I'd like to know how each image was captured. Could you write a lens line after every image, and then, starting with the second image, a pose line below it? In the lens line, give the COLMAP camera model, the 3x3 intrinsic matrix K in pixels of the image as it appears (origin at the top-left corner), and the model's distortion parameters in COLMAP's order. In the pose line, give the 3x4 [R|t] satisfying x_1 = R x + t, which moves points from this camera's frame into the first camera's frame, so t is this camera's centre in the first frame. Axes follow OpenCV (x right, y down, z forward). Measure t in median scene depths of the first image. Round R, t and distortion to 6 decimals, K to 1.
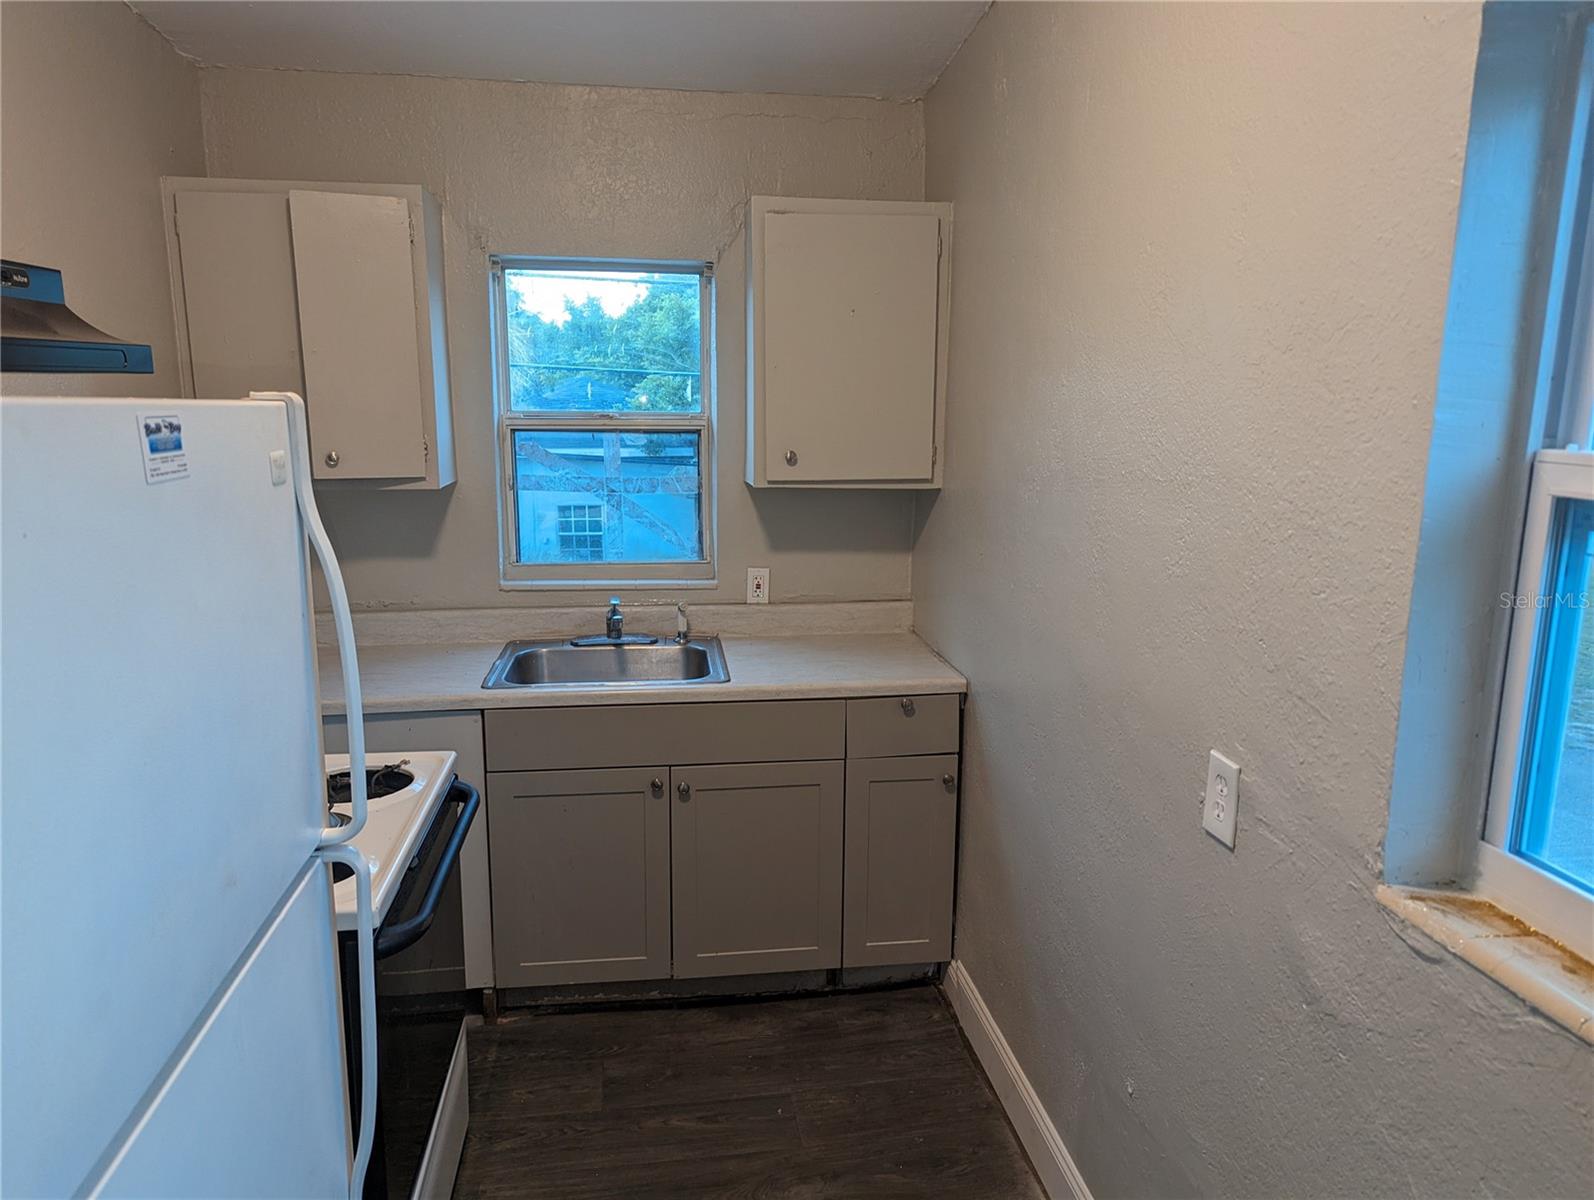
lens RADIAL K [[1127.9, 0, 802.9], [0, 1127.9, 615.5], [0, 0, 1]] dist [0.052989, -0.047844]
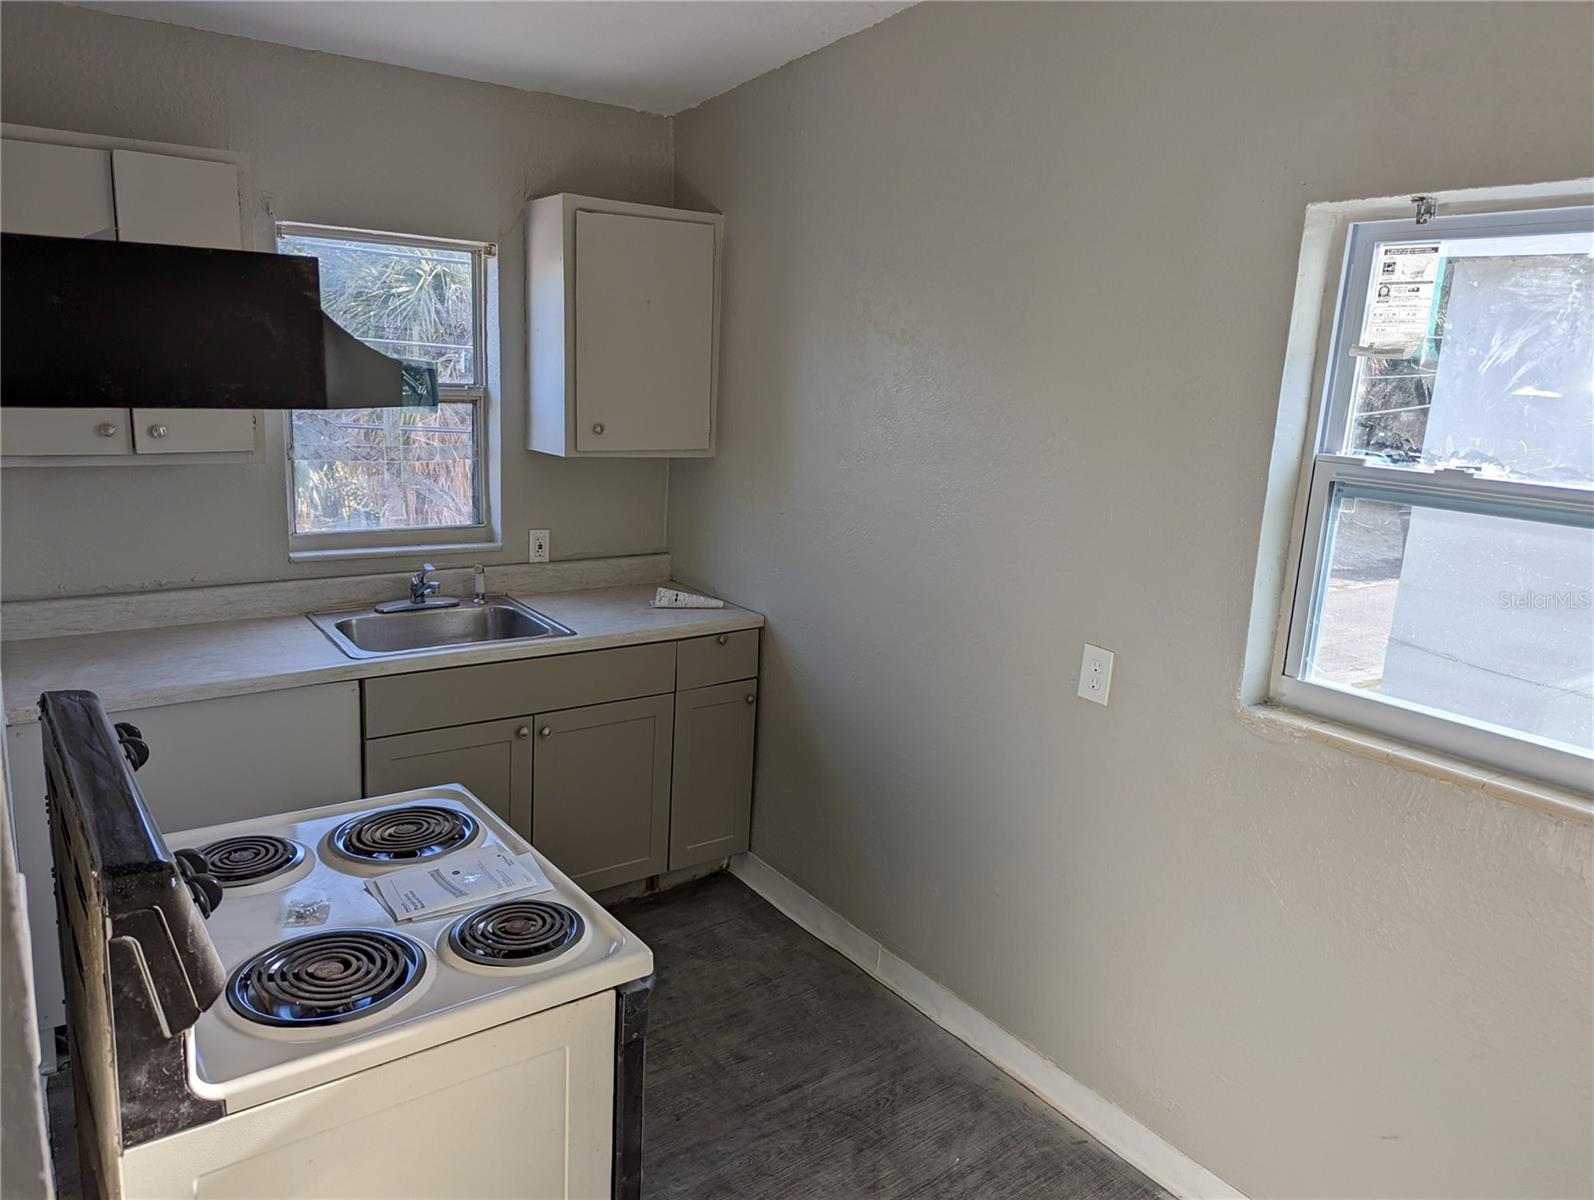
lens RADIAL K [[1127.9, 0, 790.2], [0, 1127.9, 590.6], [0, 0, 1]] dist [0.052989, -0.047844]
pose [[0.886234, -0.062391, 0.459017, -0.358169], [0.049278, 0.997963, 0.040504, -0.017478], [-0.460609, -0.013276, 0.887504, -0.082406]]
